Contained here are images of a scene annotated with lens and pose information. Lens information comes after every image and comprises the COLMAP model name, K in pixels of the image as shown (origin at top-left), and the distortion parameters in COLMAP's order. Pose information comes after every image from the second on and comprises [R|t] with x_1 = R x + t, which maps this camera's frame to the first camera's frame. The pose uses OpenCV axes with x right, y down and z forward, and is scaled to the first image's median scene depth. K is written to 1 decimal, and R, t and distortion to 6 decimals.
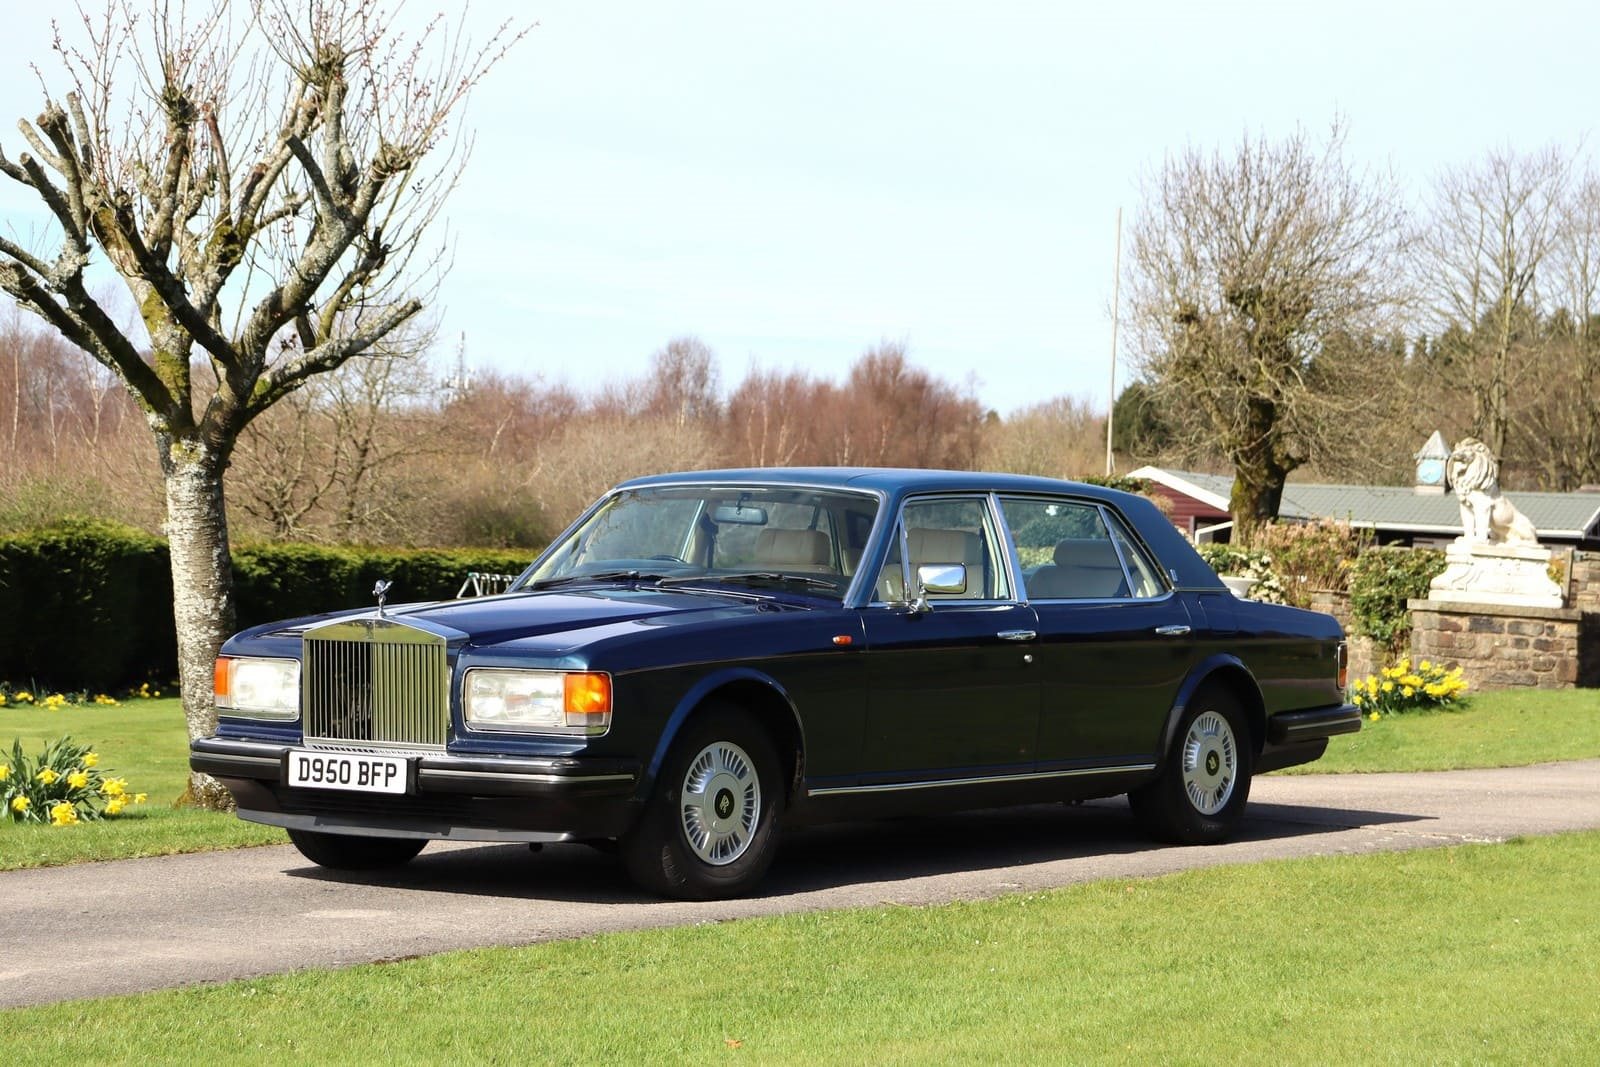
lens RADIAL K [[3831.5, 0, 785.4], [0, 3831.5, 536.0], [0, 0, 1]] dist [0.408941, 1.241706]
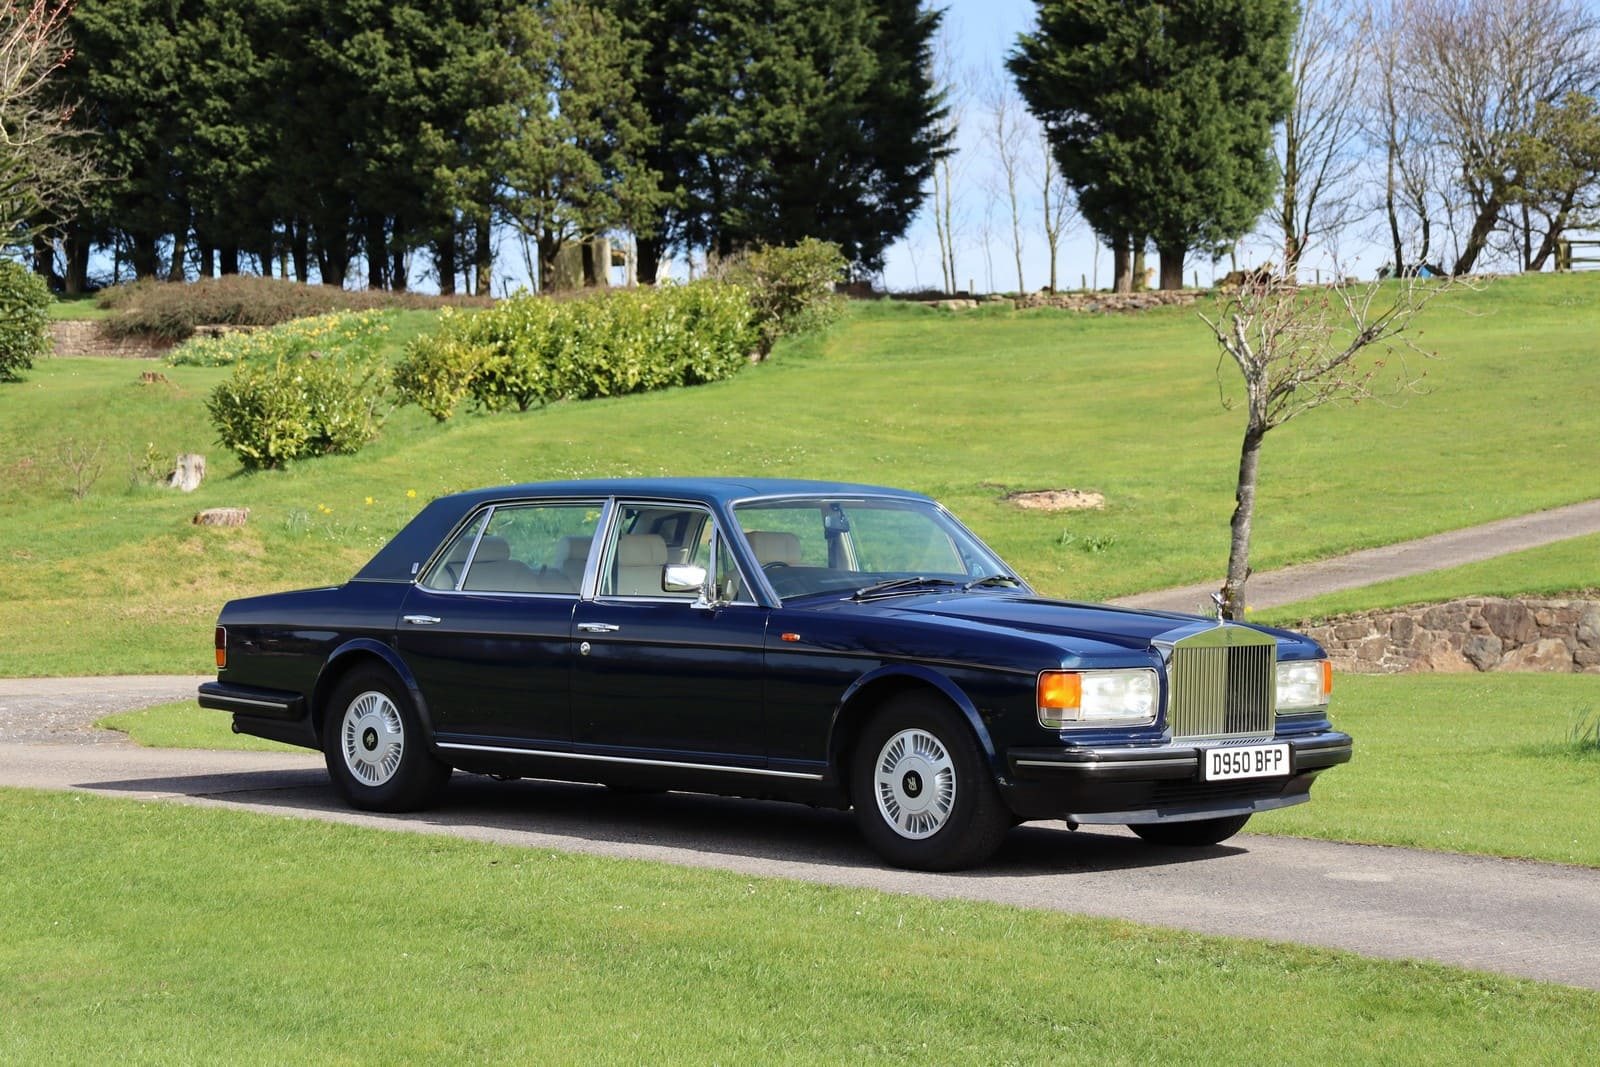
lens RADIAL K [[3442.3, 0, 768.4], [0, 3442.3, 530.0], [0, 0, 1]] dist [0.374597, 0.427174]
pose [[0.102862, -0.022820, 0.994434, -0.796675], [-0.003423, 0.999723, 0.023296, -0.021282], [-0.994690, -0.005800, 0.102756, 0.720486]]
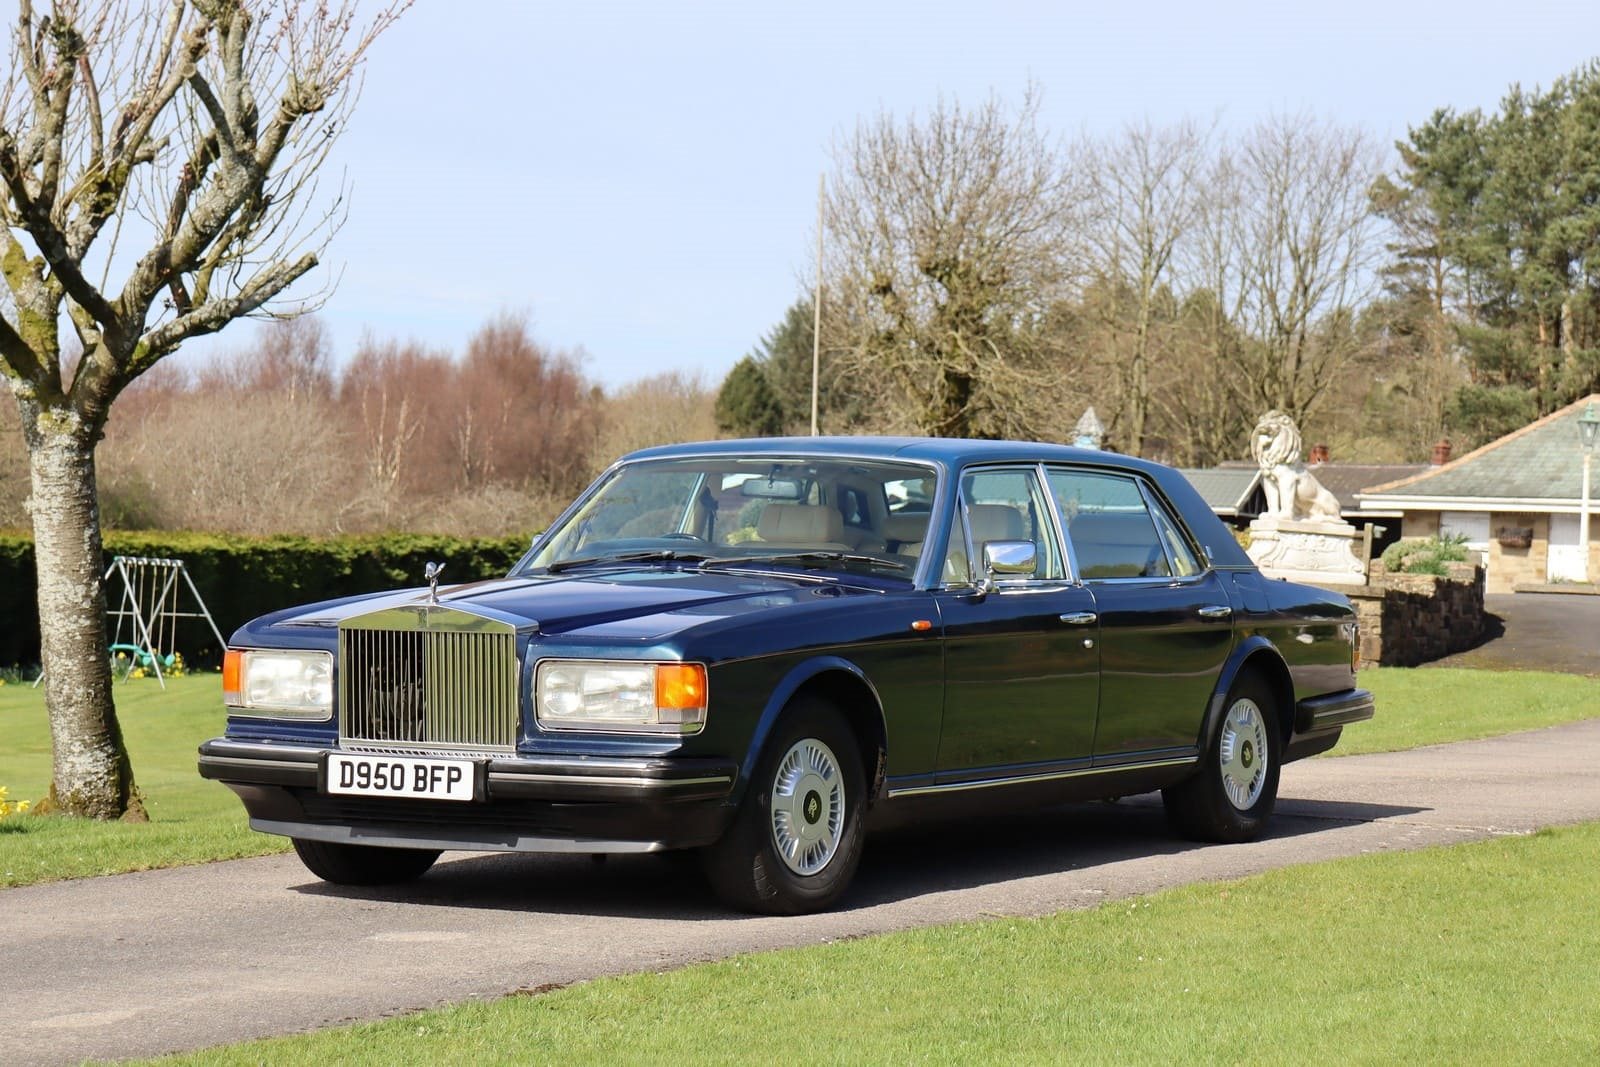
lens RADIAL K [[3936.3, 0, 820.9], [0, 3936.3, 509.0], [0, 0, 1]] dist [0.417919, 0.445574]
pose [[0.993296, -0.003938, 0.115531, -0.085256], [0.004144, 0.999990, -0.001548, 0.000662], [-0.115523, 0.002017, 0.993303, 0.053900]]
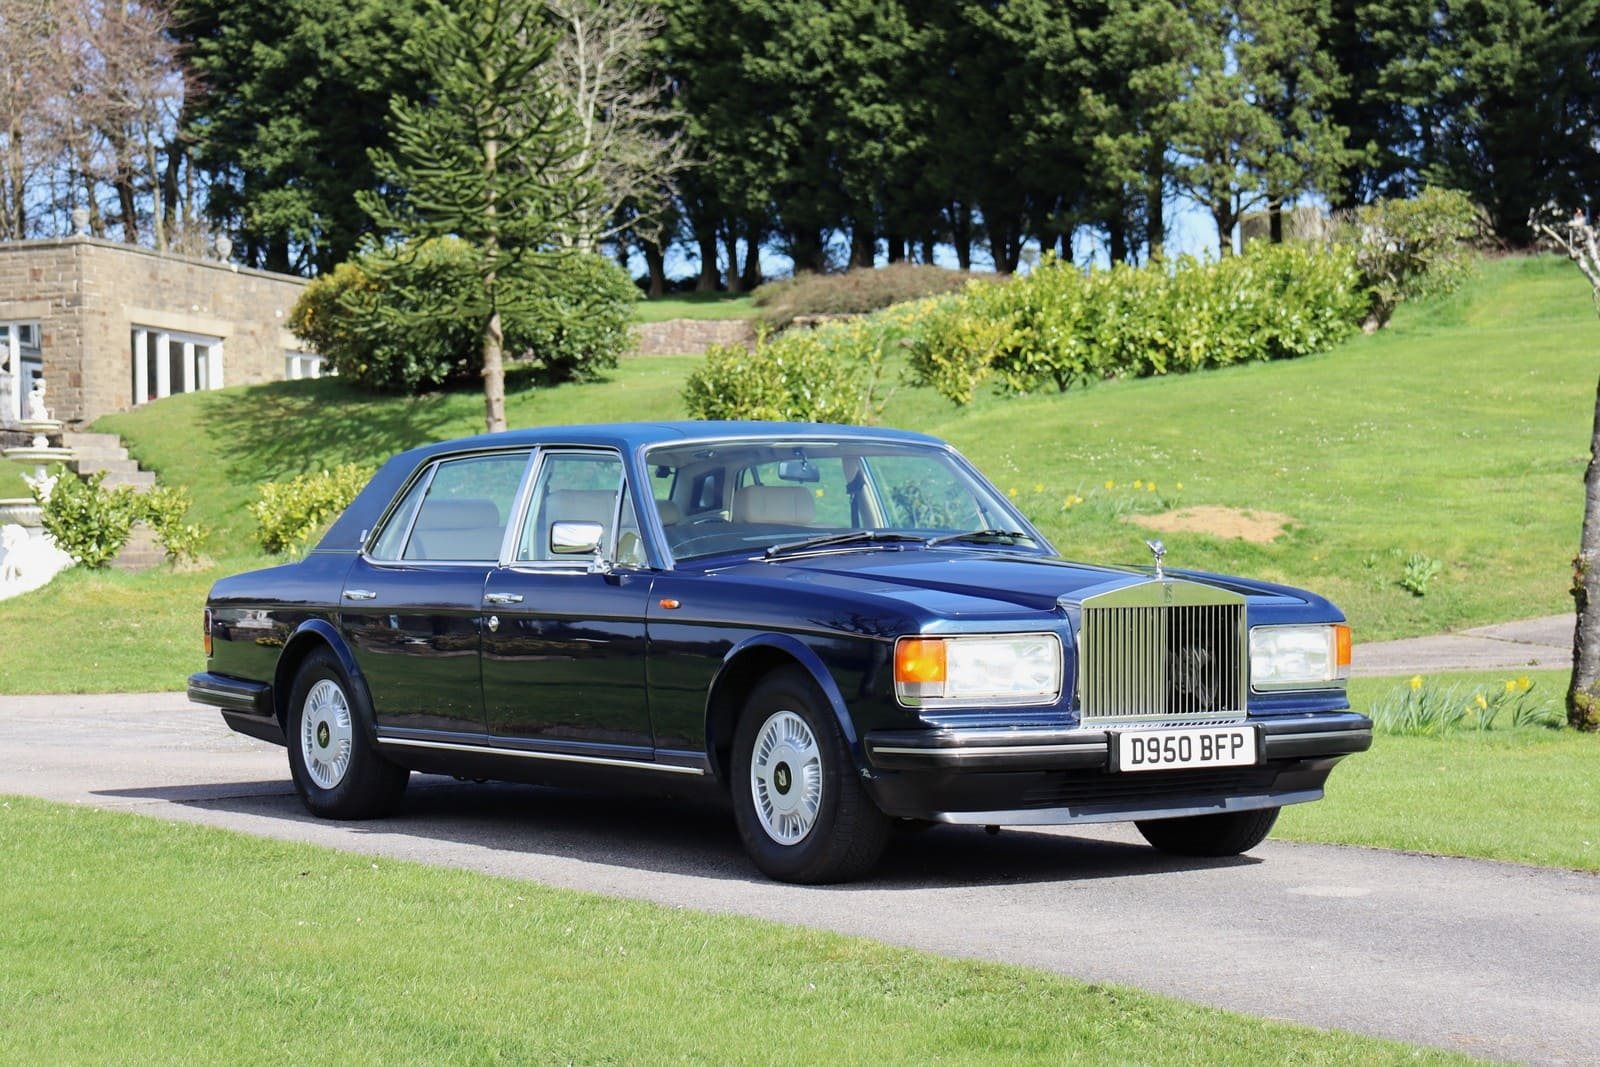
lens RADIAL K [[3721.2, 0, 804.6], [0, 3721.2, 533.7], [0, 0, 1]] dist [0.394524, 0.354404]
pose [[0.318693, -0.023317, 0.947571, -0.685599], [0.019142, 0.999652, 0.018161, -0.005465], [-0.947665, 0.012351, 0.319029, 0.557578]]
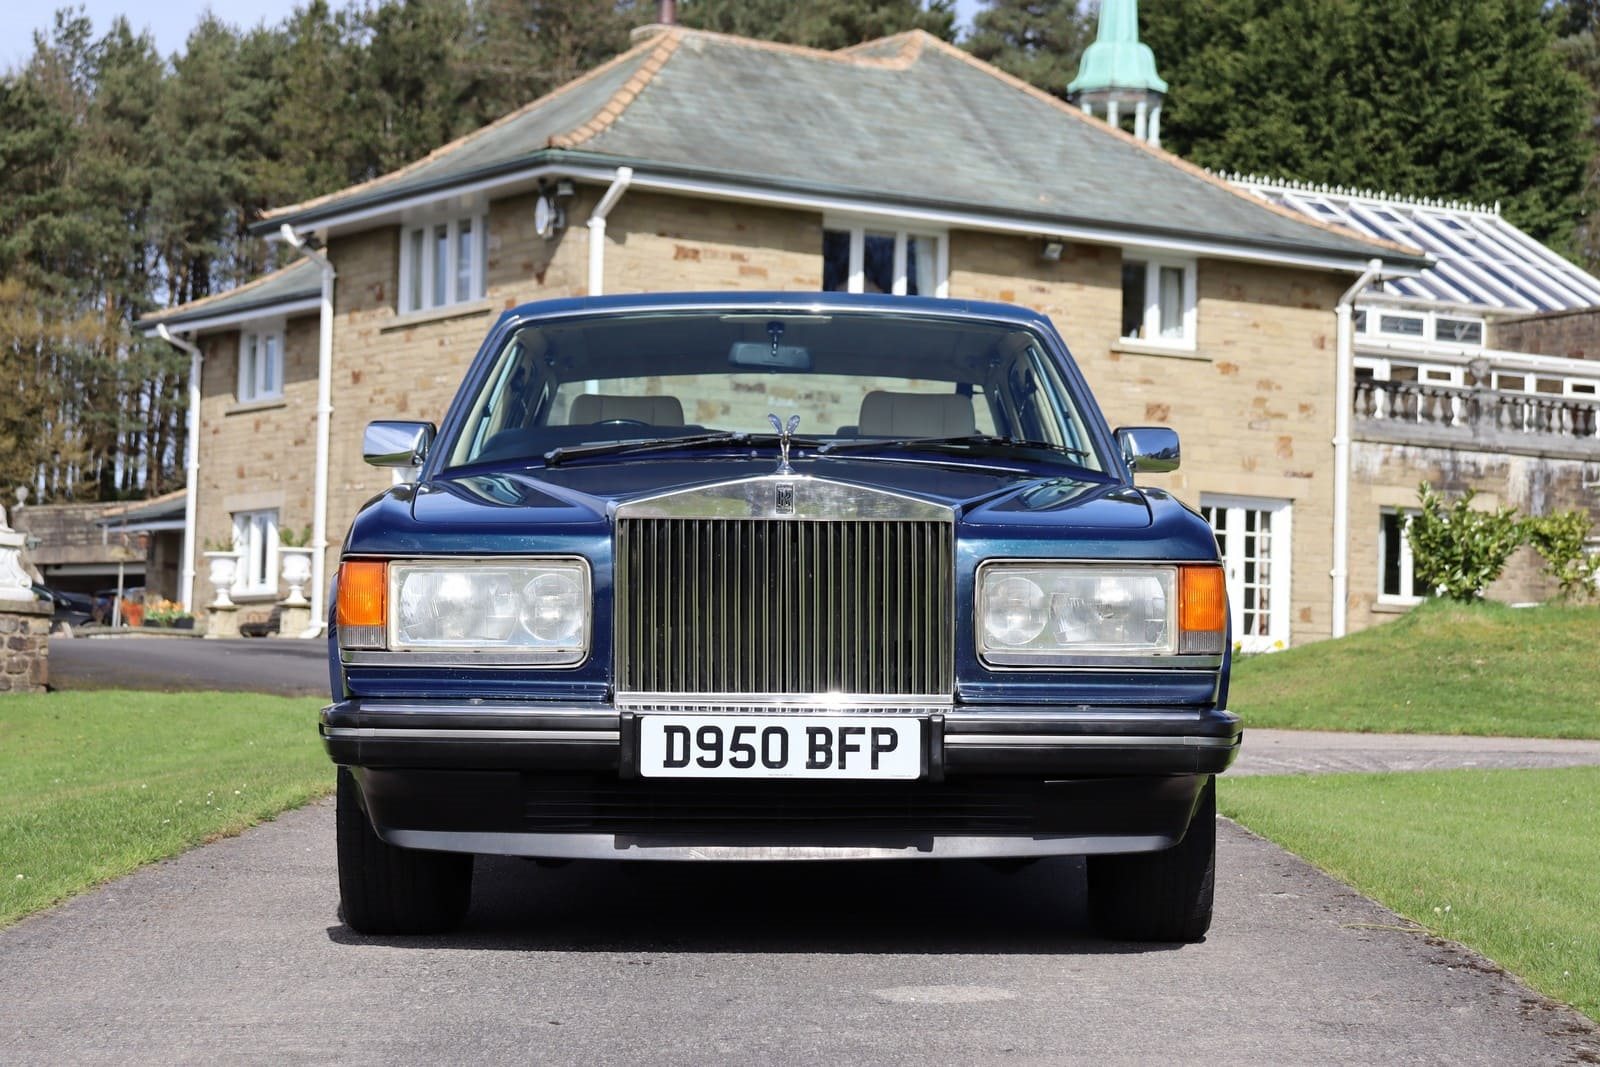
lens RADIAL K [[3622.0, 0, 777.3], [0, 3622.0, 545.1], [0, 0, 1]] dist [0.394067, 0.760139]
pose [[0.788137, -0.000296, 0.615500, -0.307482], [0.007878, 0.999923, -0.009607, 0.025446], [-0.615450, 0.012420, 0.788078, 0.403296]]
